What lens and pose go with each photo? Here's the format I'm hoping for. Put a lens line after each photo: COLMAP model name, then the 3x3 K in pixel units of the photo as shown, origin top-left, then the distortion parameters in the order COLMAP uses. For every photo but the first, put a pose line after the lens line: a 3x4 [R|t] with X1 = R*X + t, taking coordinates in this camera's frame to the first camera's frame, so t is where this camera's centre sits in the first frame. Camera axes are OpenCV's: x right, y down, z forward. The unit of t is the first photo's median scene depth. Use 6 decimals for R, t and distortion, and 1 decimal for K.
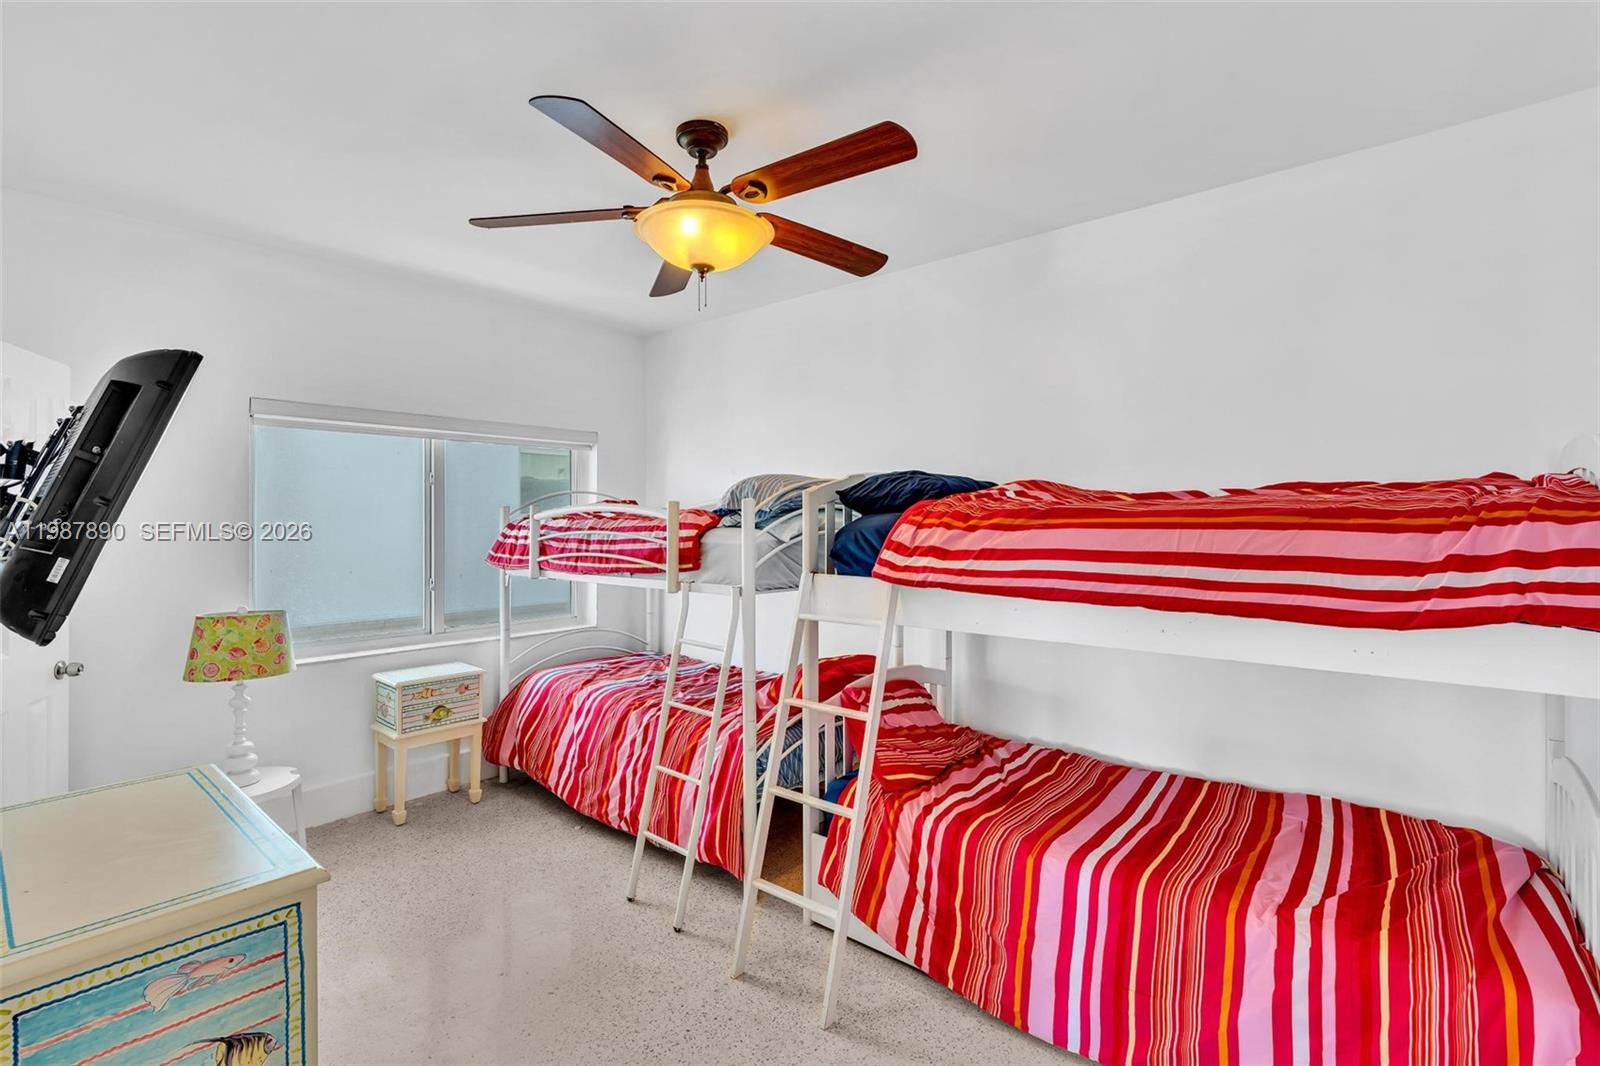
lens RADIAL K [[717.2, 0, 801.2], [0, 717.2, 525.8], [0, 0, 1]] dist [-0.001467, 0.000471]
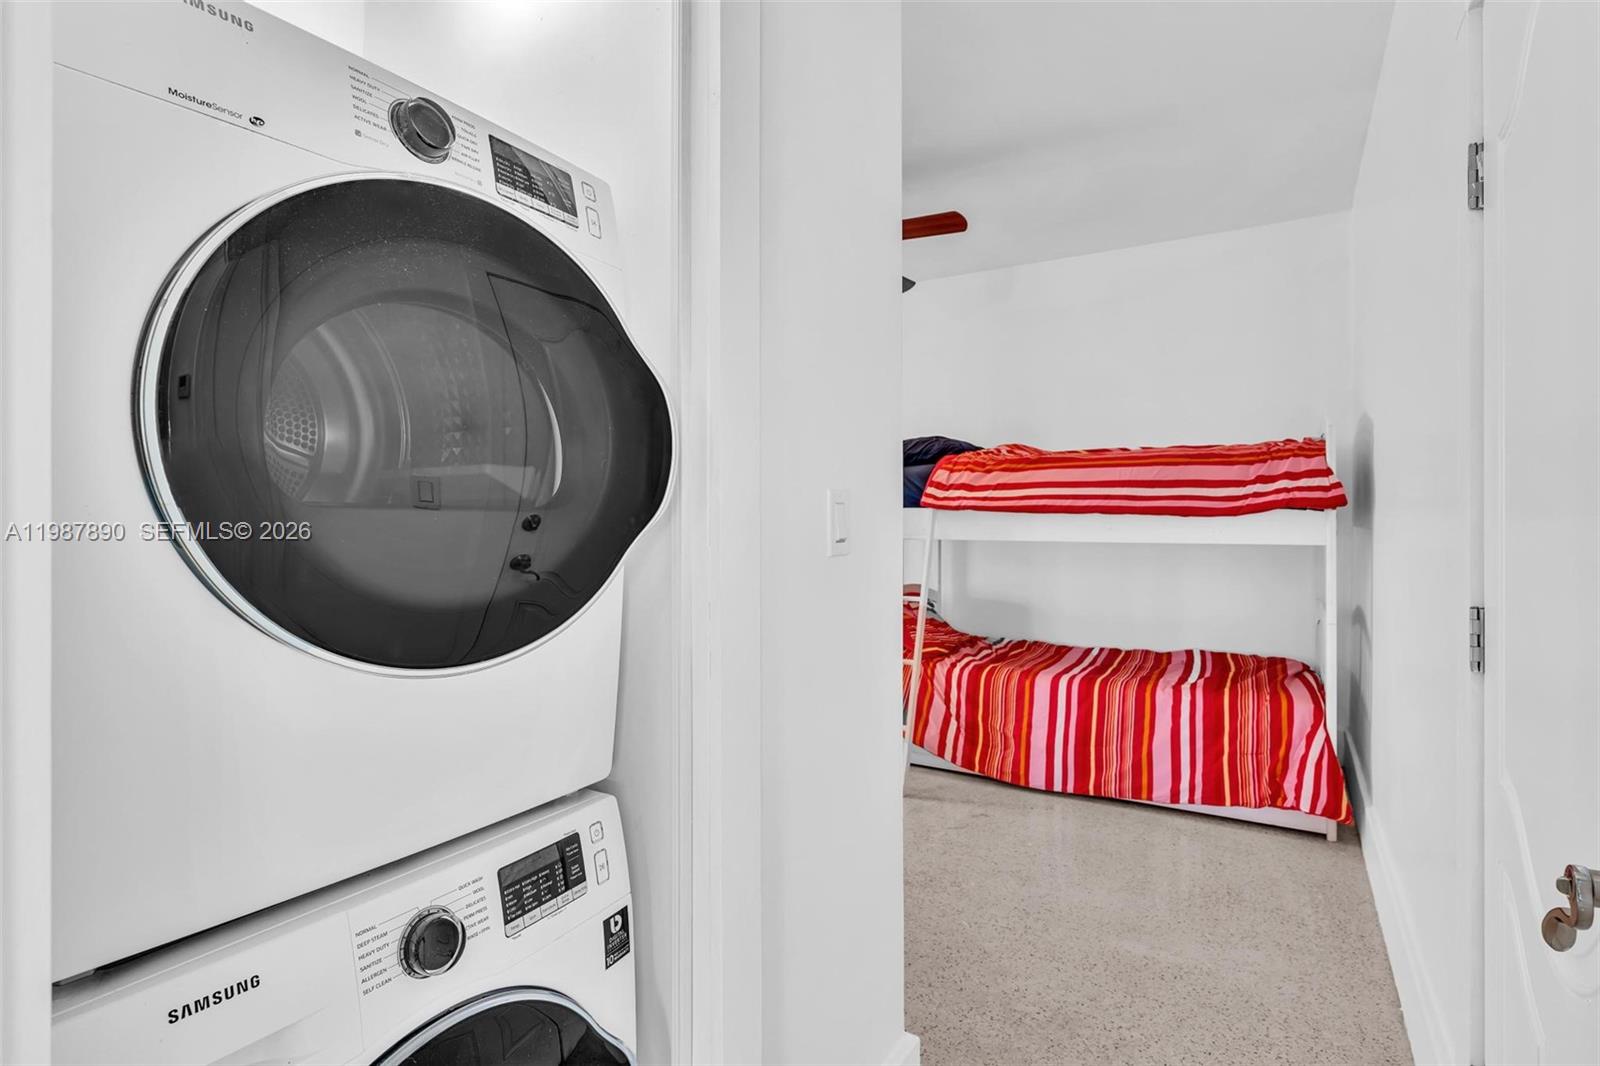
lens RADIAL K [[798.7, 0, 800.0], [0, 798.7, 533.0], [0, 0, 1]] dist [0.000419, 0.000036]
pose [[0.984001, -0.001906, 0.178155, -0.443821], [0.000508, 0.999969, 0.007896, 0.117202], [-0.178164, -0.007680, 0.983971, -0.578536]]
